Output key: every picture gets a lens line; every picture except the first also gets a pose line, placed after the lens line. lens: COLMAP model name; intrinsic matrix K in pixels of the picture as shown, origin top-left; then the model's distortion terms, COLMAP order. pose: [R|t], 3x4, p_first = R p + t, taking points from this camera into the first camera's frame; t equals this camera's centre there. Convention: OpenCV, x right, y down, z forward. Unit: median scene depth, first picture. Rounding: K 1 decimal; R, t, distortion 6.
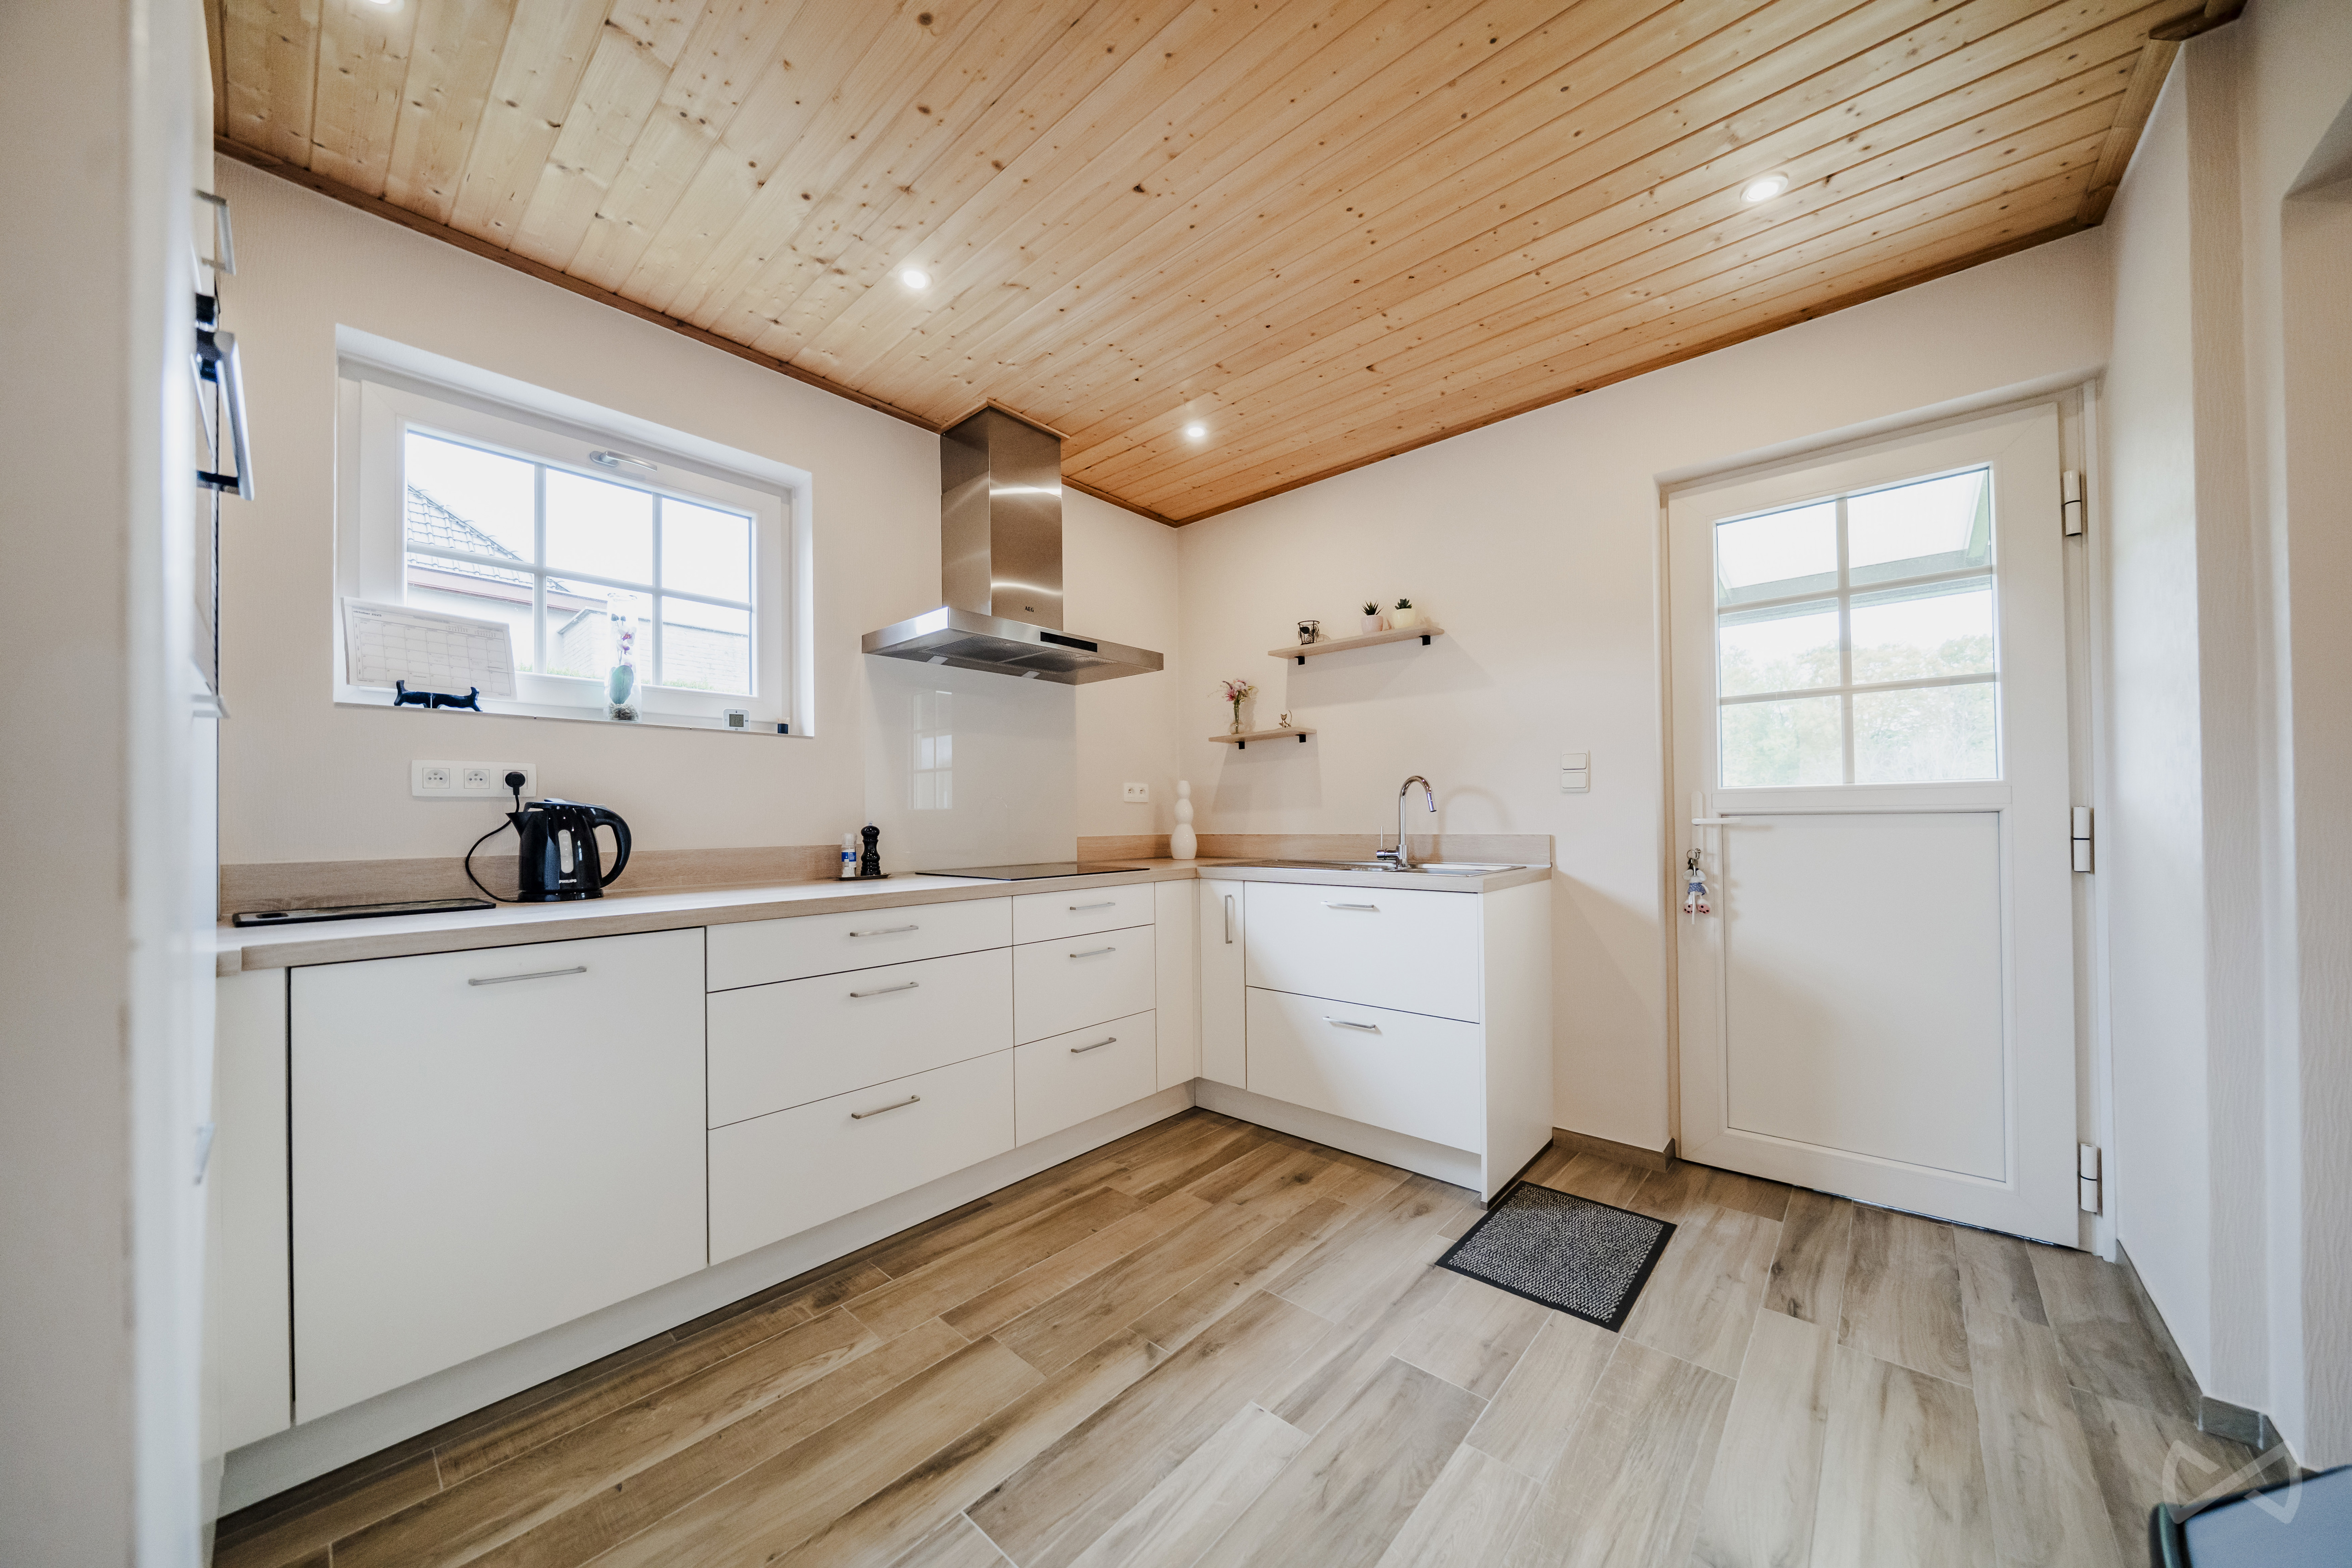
lens RADIAL K [[802.2, 0, 1175.0], [0, 802.2, 807.3], [0, 0, 1]] dist [-0.000363, -0.000117]
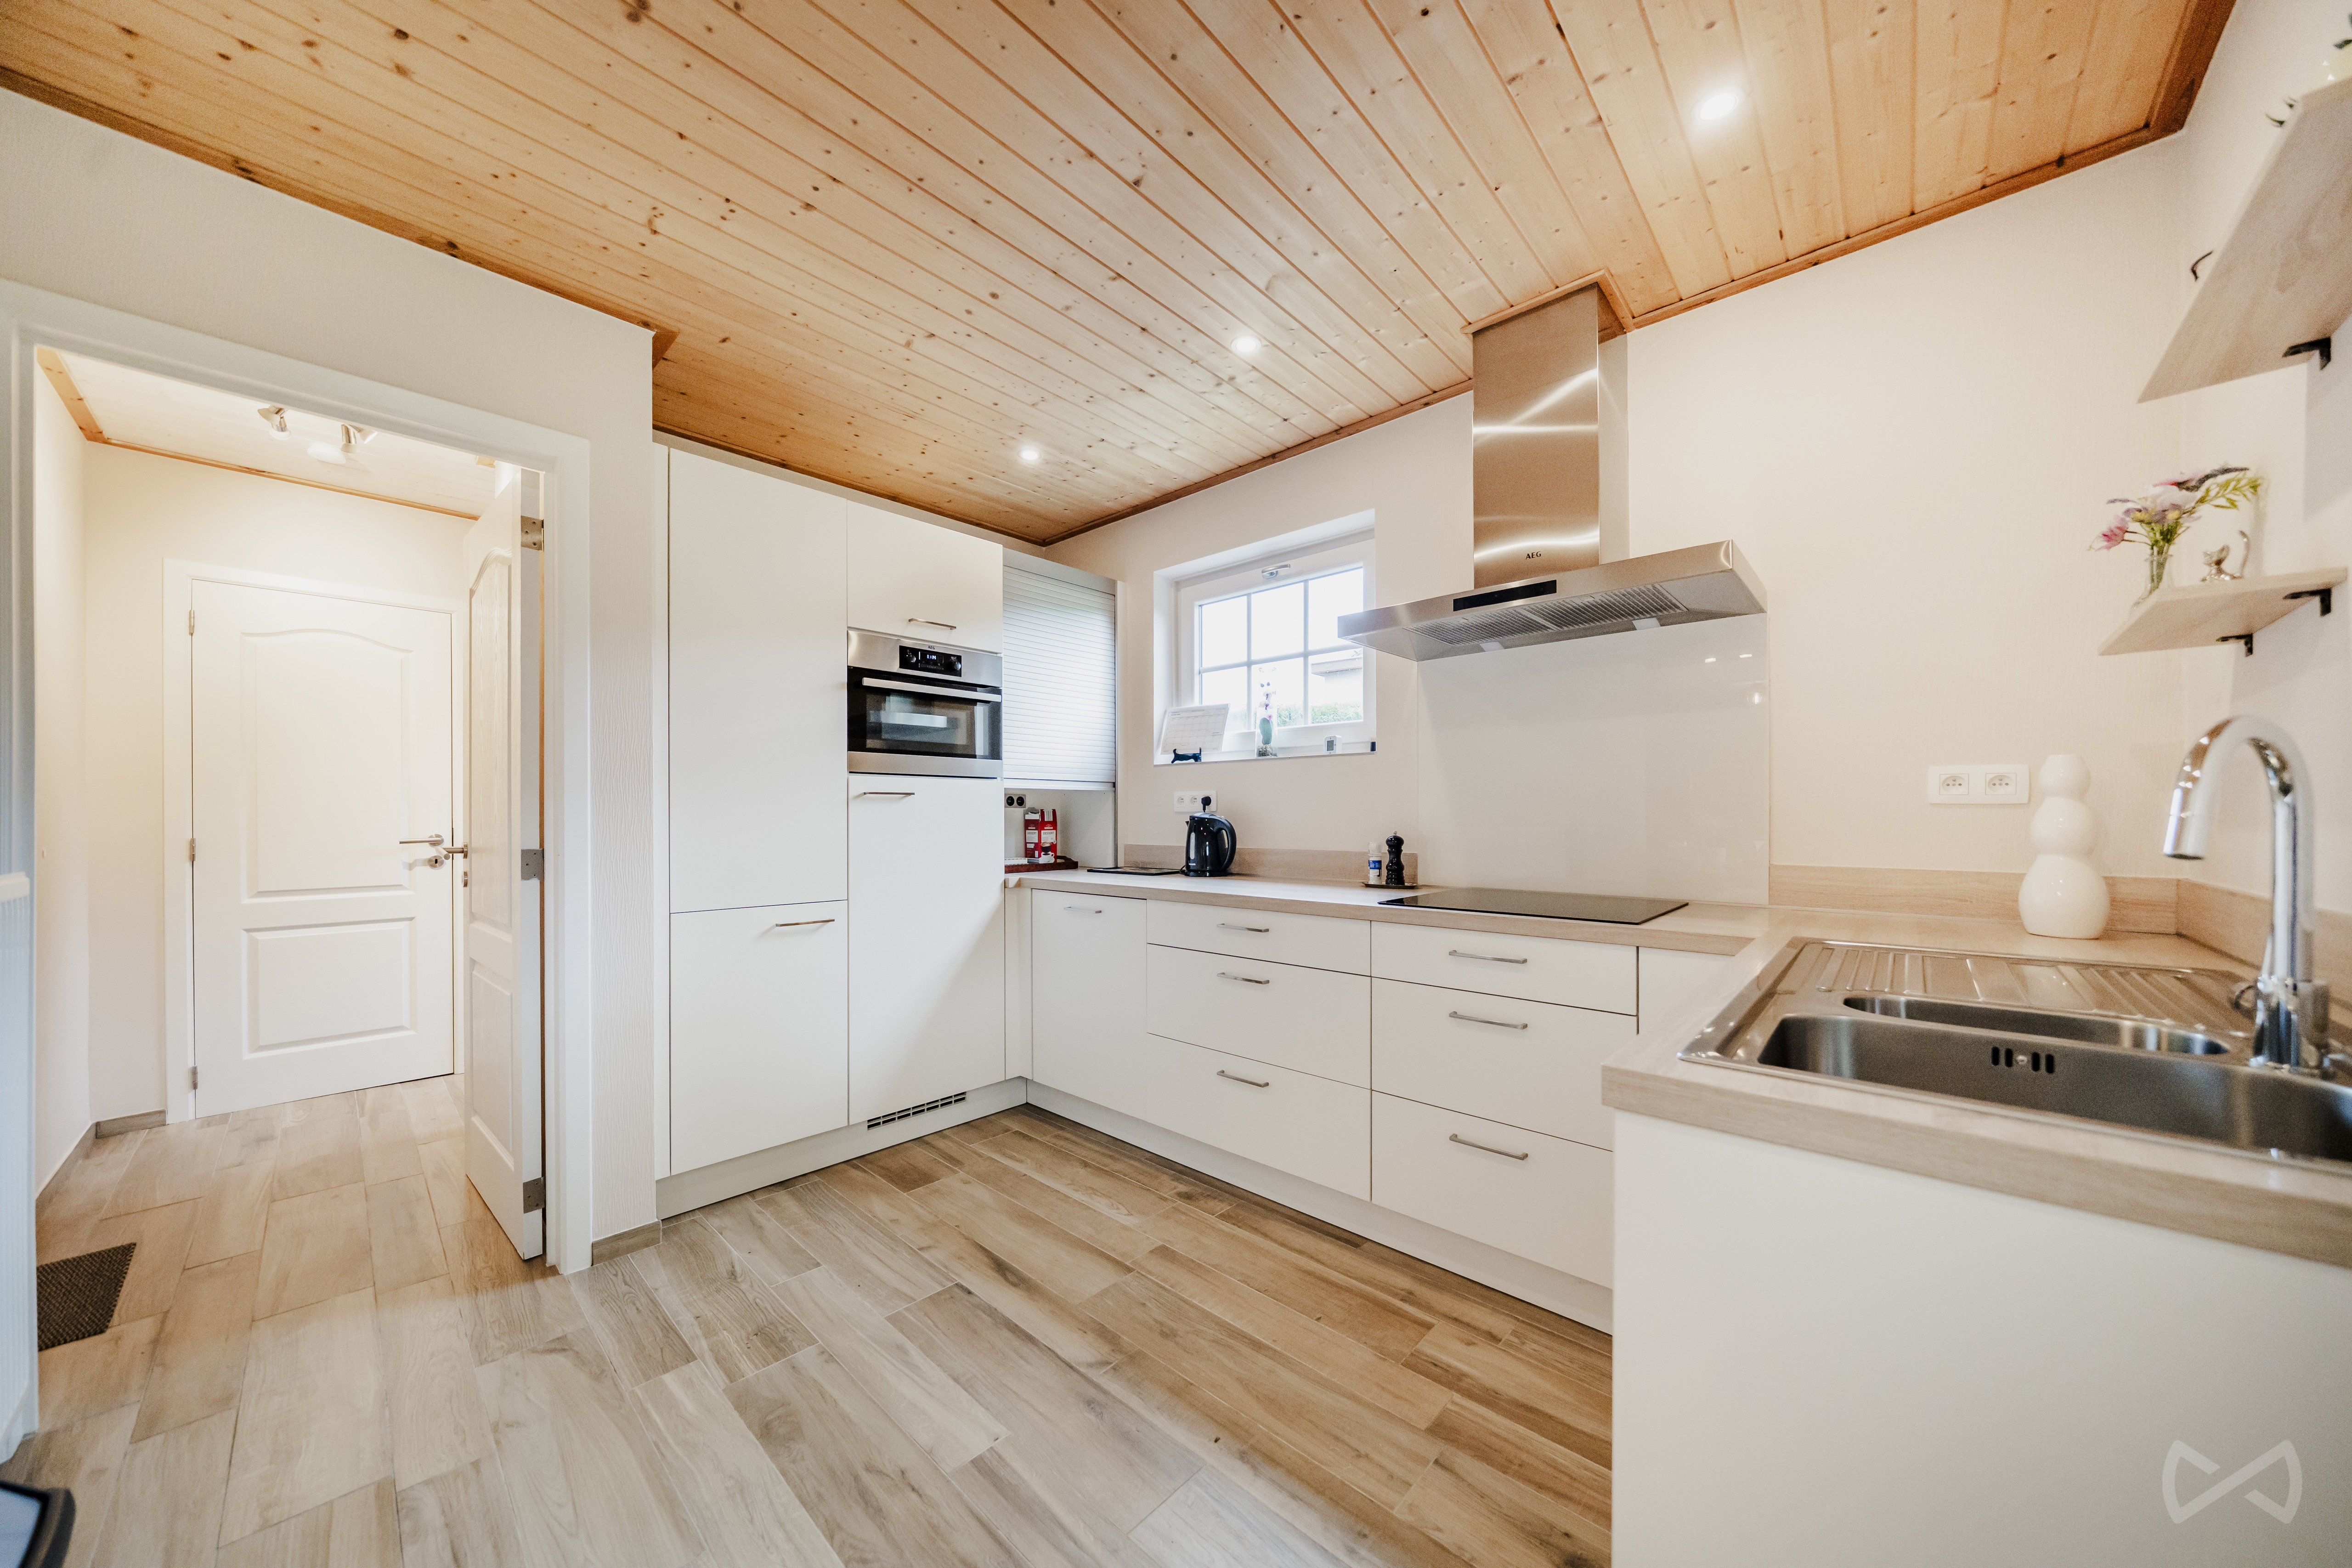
lens RADIAL K [[802.2, 0, 1153.5], [0, 802.2, 813.7], [0, 0, 1]] dist [-0.000363, -0.000117]
pose [[-0.034804, 0.009092, -0.999353, 0.884349], [0.017303, 0.999814, 0.008494, -0.026028], [0.999244, -0.016996, -0.034955, 1.007657]]
